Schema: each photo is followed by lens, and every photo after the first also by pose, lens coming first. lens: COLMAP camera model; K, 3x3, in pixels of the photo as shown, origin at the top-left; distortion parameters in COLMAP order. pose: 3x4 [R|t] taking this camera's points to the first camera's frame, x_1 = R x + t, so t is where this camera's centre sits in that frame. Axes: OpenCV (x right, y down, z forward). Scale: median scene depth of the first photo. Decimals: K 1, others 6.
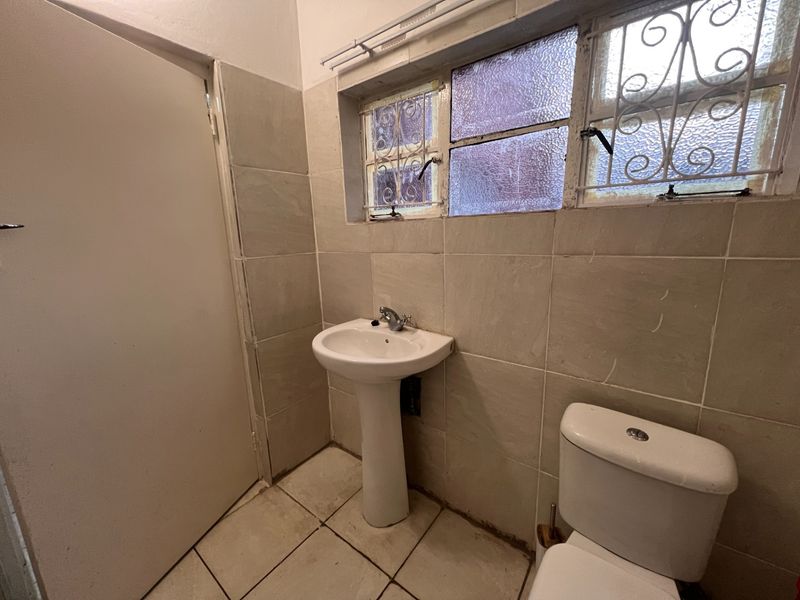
lens RADIAL K [[315.5, 0, 400.2], [0, 315.5, 297.5], [0, 0, 1]] dist [-0.000520, 0.000049]
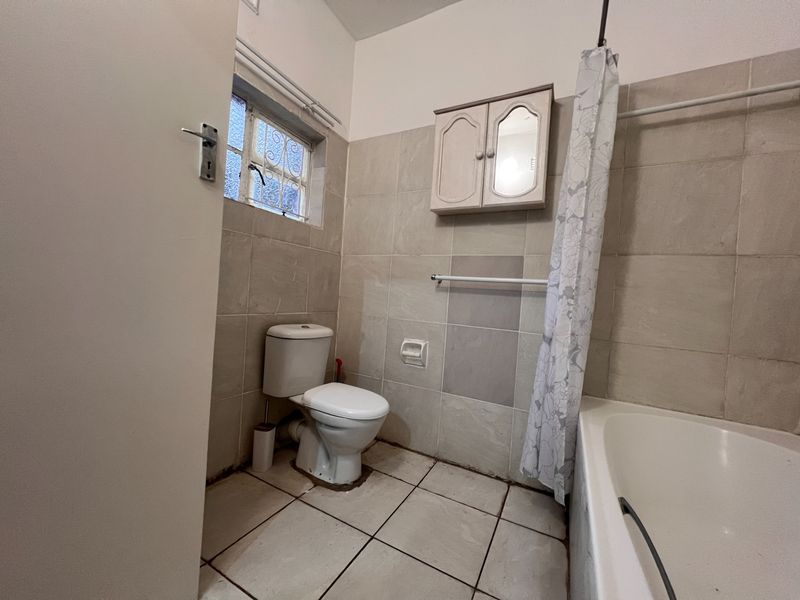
lens RADIAL K [[315.5, 0, 399.8], [0, 315.5, 299.9], [0, 0, 1]] dist [-0.000520, 0.000049]
pose [[-0.161761, 0.006332, 0.986810, -1.253367], [0.141870, 0.989741, 0.016905, 0.277702], [-0.976579, 0.142733, -0.161000, 0.630600]]
